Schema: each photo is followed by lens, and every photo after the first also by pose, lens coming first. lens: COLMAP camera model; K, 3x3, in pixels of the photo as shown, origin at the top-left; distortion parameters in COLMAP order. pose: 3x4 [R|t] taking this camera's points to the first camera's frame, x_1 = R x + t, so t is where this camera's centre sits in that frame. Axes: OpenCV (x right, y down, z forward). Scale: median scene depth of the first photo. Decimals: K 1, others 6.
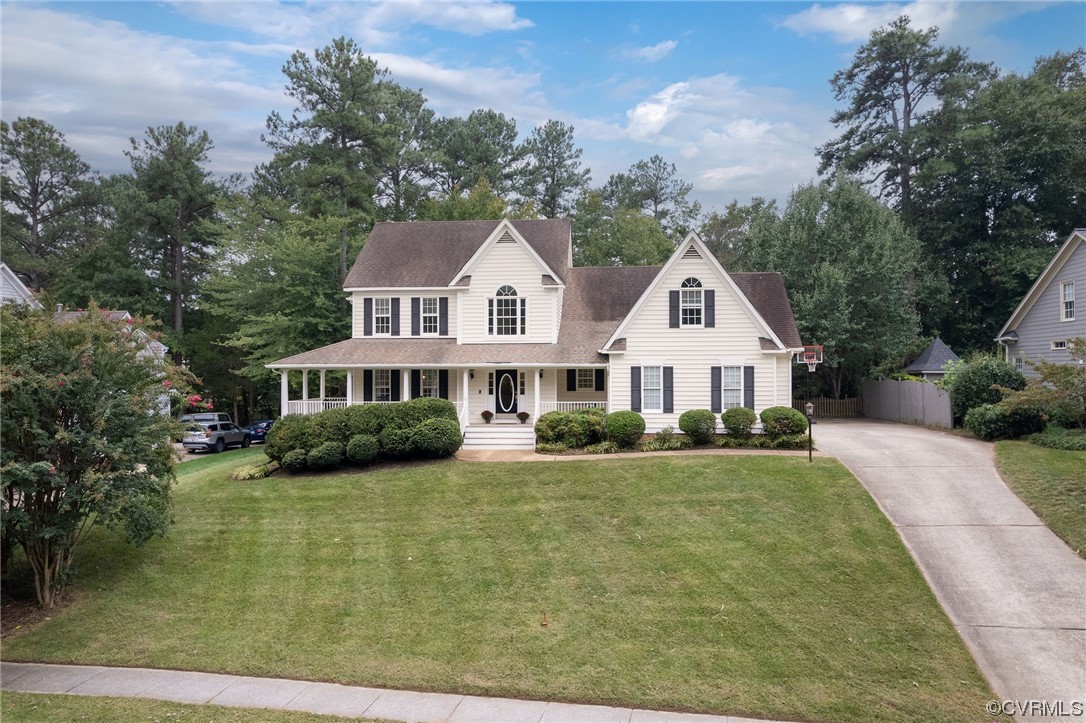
lens RADIAL K [[734.1, 0, 543.0], [0, 734.1, 361.5], [0, 0, 1]] dist [-0.001435, 0.000200]
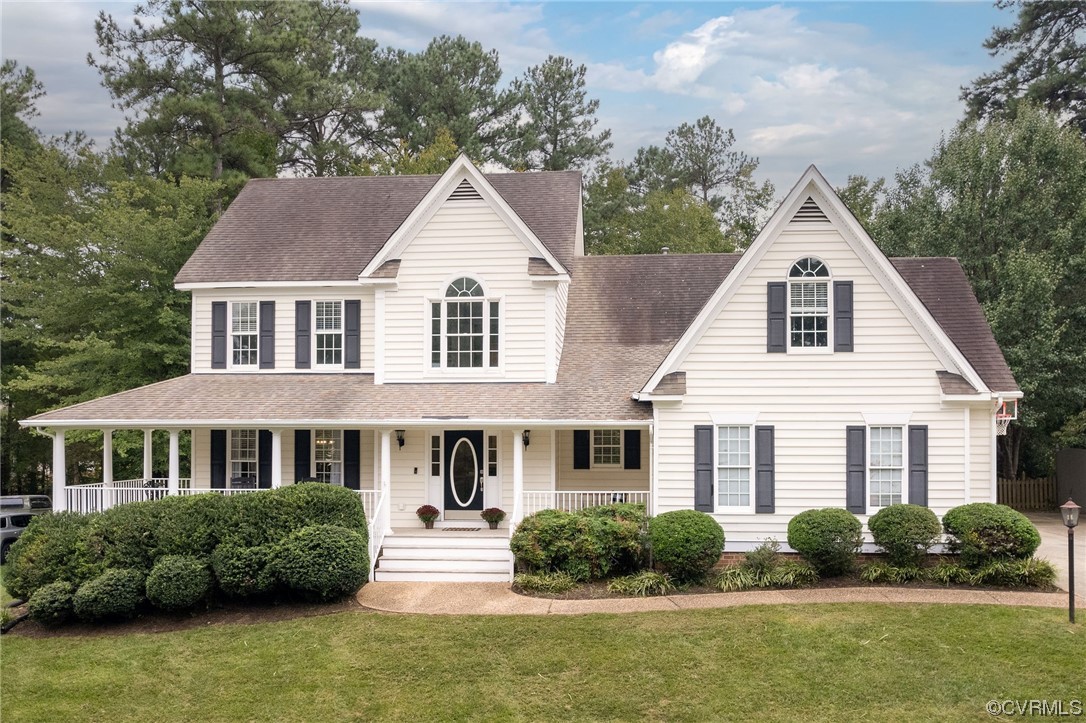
lens RADIAL K [[943.0, 0, 541.0], [0, 943.0, 415.9], [0, 0, 1]] dist [-0.005490, -0.002699]
pose [[0.999988, 0.002875, -0.003848, 0.010713], [-0.002884, 0.999993, -0.002292, 0.001653], [0.003842, 0.002303, 0.999990, 0.293509]]
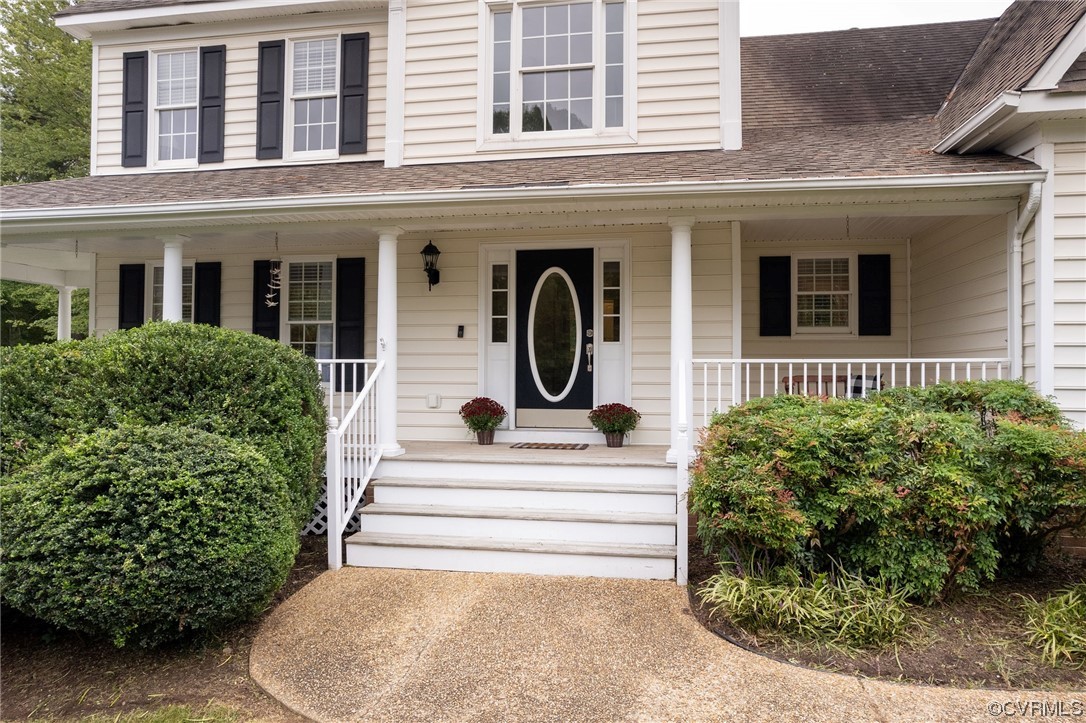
lens RADIAL K [[734.1, 0, 543.0], [0, 734.1, 361.5], [0, 0, 1]] dist [-0.001435, 0.000200]
pose [[0.996054, 0.004453, -0.088633, -0.029088], [-0.004943, 0.999974, -0.005317, 0.054085], [0.088607, 0.005734, 0.996050, 0.719933]]
